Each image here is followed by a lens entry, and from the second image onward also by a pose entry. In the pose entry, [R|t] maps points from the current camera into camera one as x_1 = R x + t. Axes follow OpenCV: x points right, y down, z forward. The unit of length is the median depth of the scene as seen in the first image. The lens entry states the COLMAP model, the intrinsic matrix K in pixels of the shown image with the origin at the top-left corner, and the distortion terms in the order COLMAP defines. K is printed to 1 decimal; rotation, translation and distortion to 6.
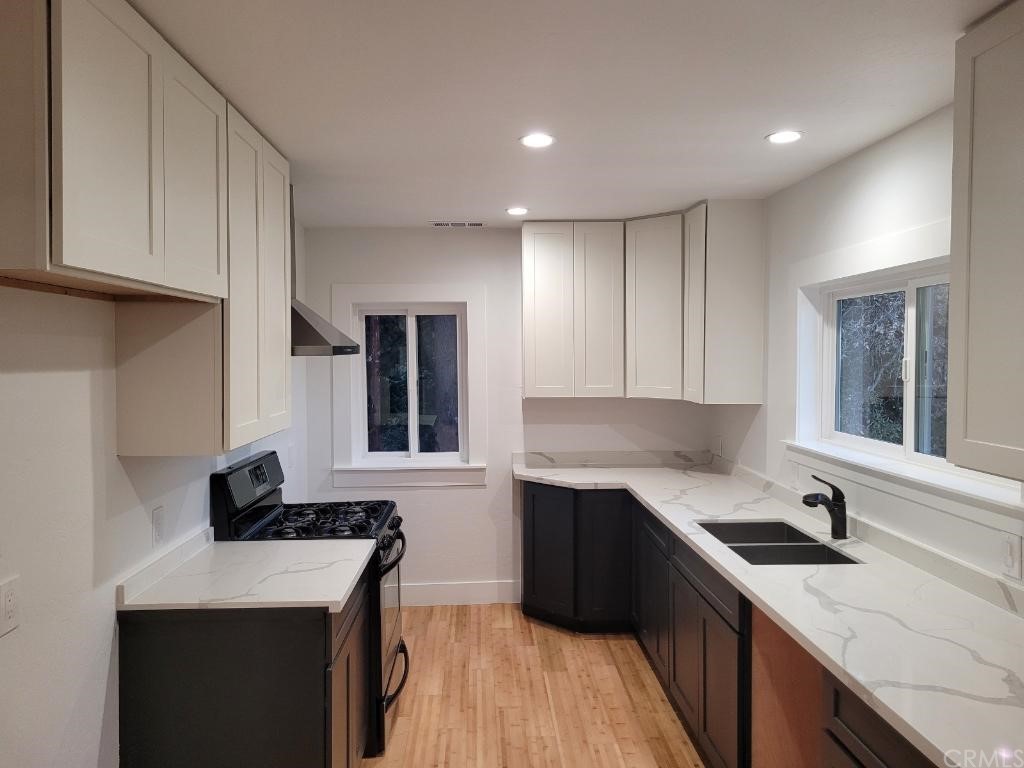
lens RADIAL K [[760.6, 0, 513.4], [0, 760.6, 383.6], [0, 0, 1]] dist [0.008435, -0.000639]
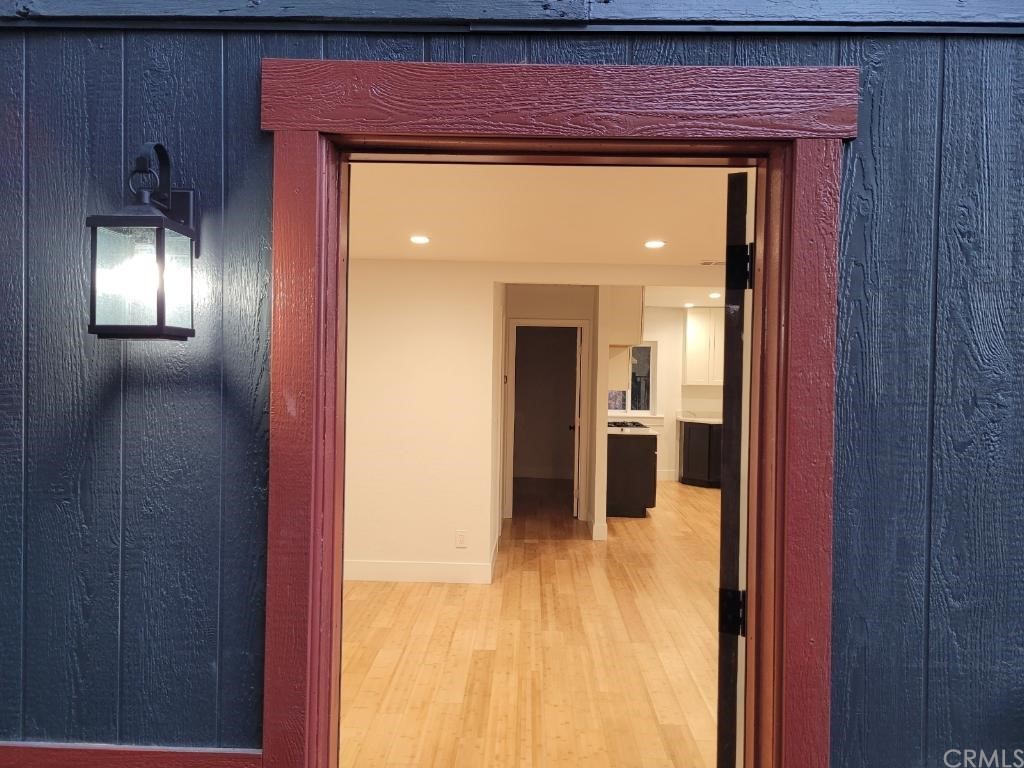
lens RADIAL K [[760.6, 0, 510.1], [0, 760.6, 382.2], [0, 0, 1]] dist [0.008435, -0.000639]
pose [[0.997493, 0.016379, -0.068839, -0.328462], [-0.017428, 0.999741, -0.014663, 0.049623], [0.068581, 0.015826, 0.997520, -1.207512]]
